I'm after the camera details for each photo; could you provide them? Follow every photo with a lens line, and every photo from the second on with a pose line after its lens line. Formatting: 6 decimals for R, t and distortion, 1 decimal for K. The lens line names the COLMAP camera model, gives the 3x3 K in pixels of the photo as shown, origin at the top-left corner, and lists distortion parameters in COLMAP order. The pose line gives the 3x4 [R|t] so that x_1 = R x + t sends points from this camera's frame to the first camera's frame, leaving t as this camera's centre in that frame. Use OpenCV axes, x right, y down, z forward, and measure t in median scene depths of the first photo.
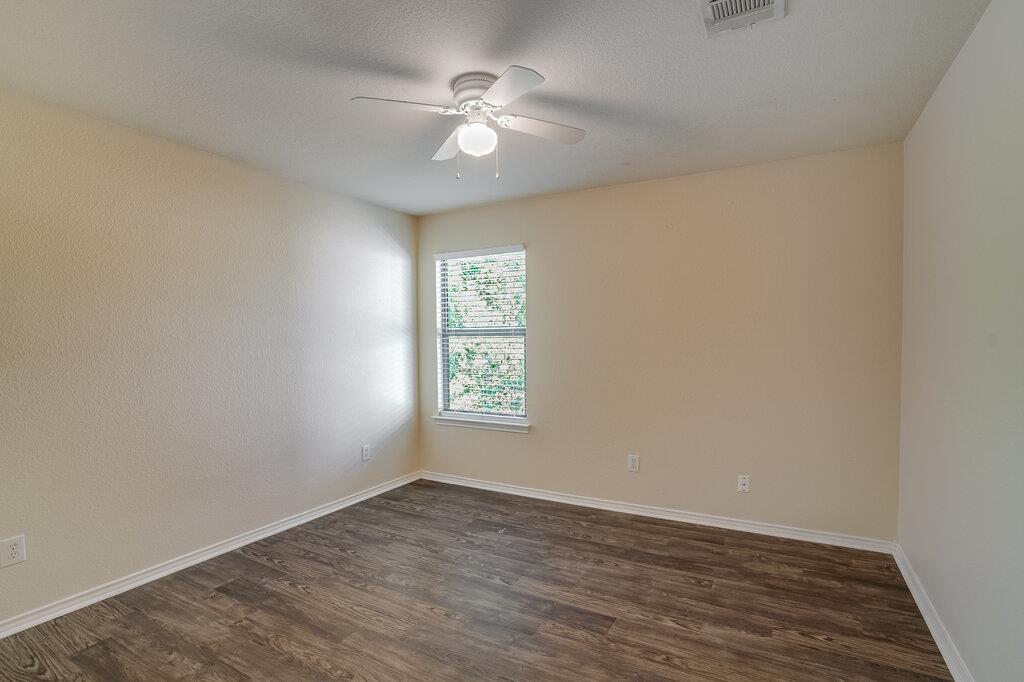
lens RADIAL K [[476.5, 0, 512.0], [0, 476.5, 341.0], [0, 0, 1]] dist [-0.066117, 0.024119]
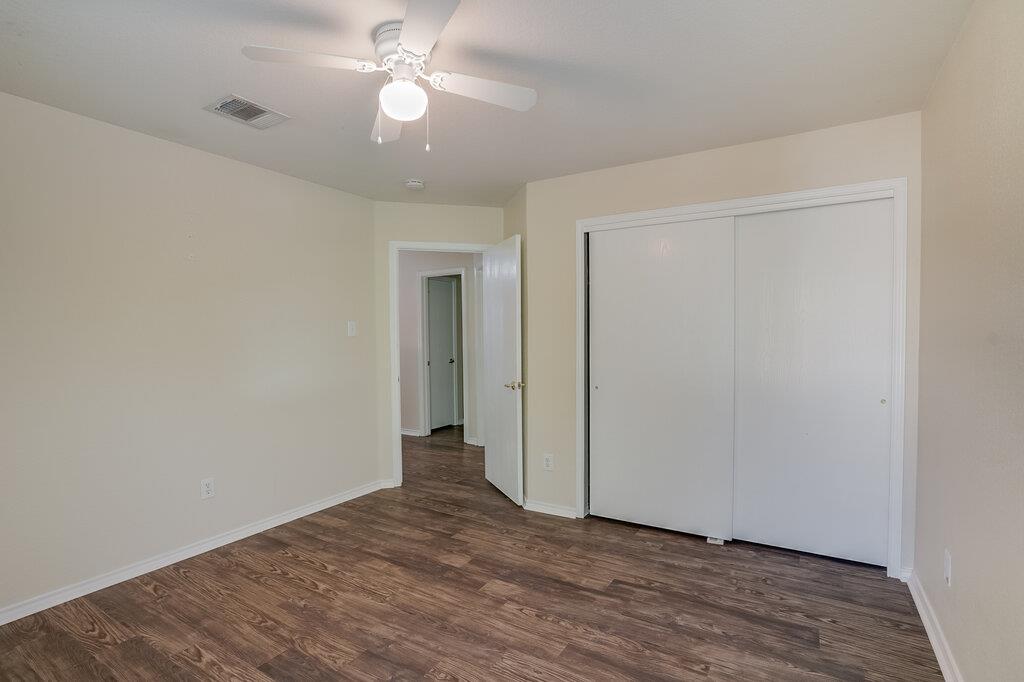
lens RADIAL K [[476.5, 0, 512.0], [0, 476.5, 341.0], [0, 0, 1]] dist [-0.066117, 0.024119]
pose [[-0.998875, 0.016066, 0.044617, -0.309914], [0.017146, 0.999567, 0.023932, -0.009533], [-0.044213, 0.024670, -0.998717, 1.953324]]
